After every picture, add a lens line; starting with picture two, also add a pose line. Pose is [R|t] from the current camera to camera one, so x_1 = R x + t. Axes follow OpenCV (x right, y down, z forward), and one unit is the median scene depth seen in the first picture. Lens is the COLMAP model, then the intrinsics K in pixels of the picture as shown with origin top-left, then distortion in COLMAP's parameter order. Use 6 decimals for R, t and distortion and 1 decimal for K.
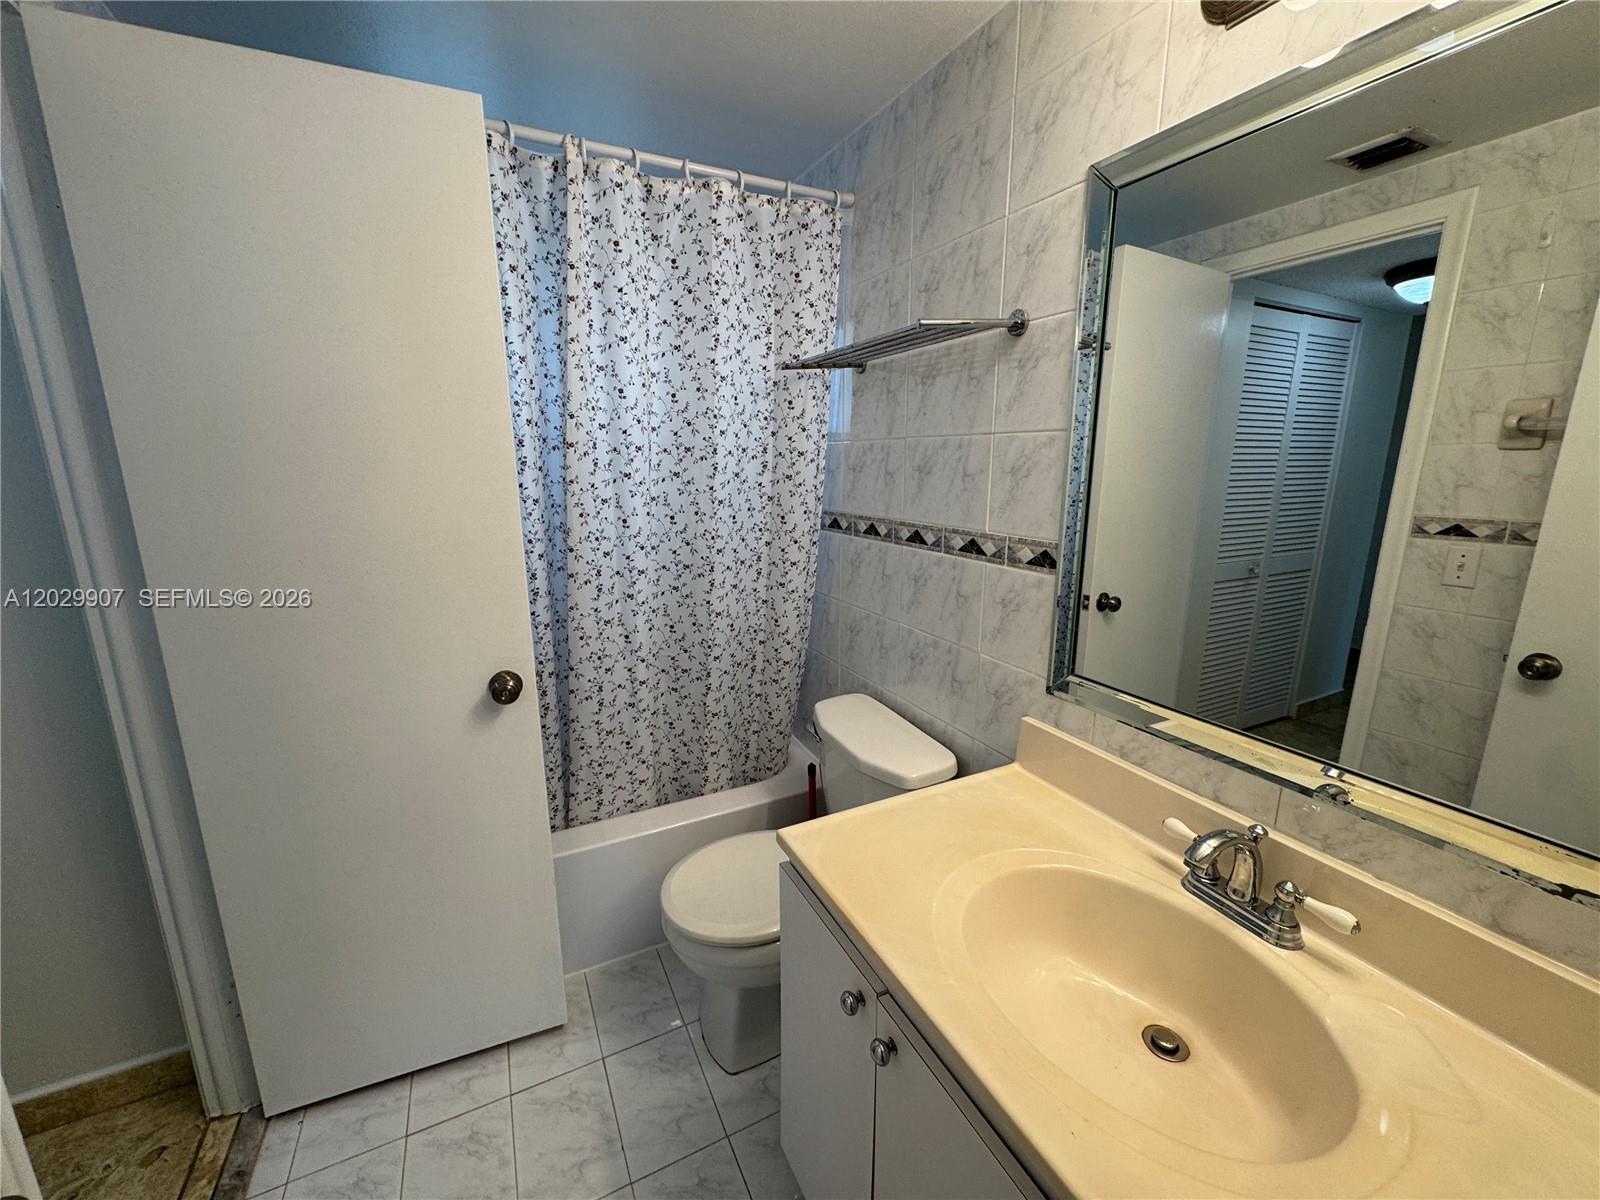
lens RADIAL K [[634.7, 0, 792.7], [0, 634.7, 599.4], [0, 0, 1]] dist [-0.002247, 0.000779]
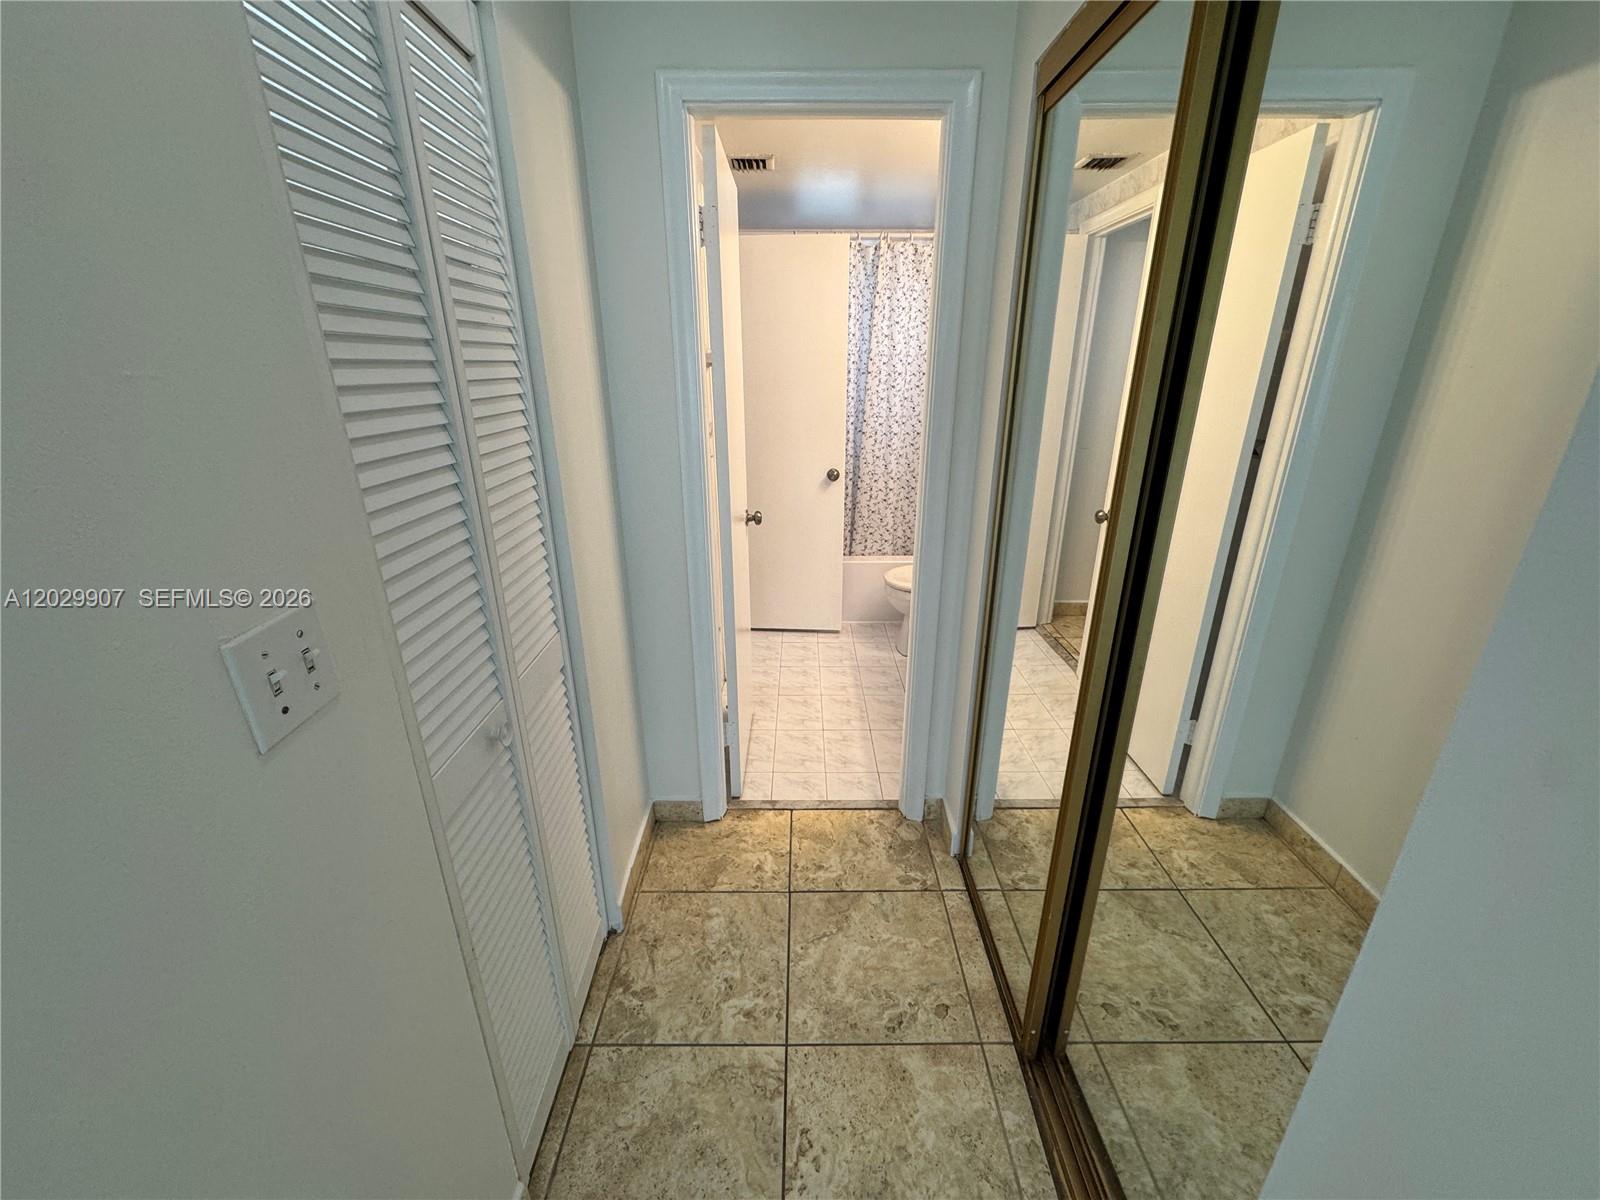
lens RADIAL K [[634.7, 0, 796.5], [0, 634.7, 609.2], [0, 0, 1]] dist [-0.002247, 0.000779]
pose [[0.891925, 0.156977, -0.424060, 0.484993], [-0.092764, 0.981383, 0.168175, 0.217460], [0.442565, -0.110662, 0.889882, -1.163601]]
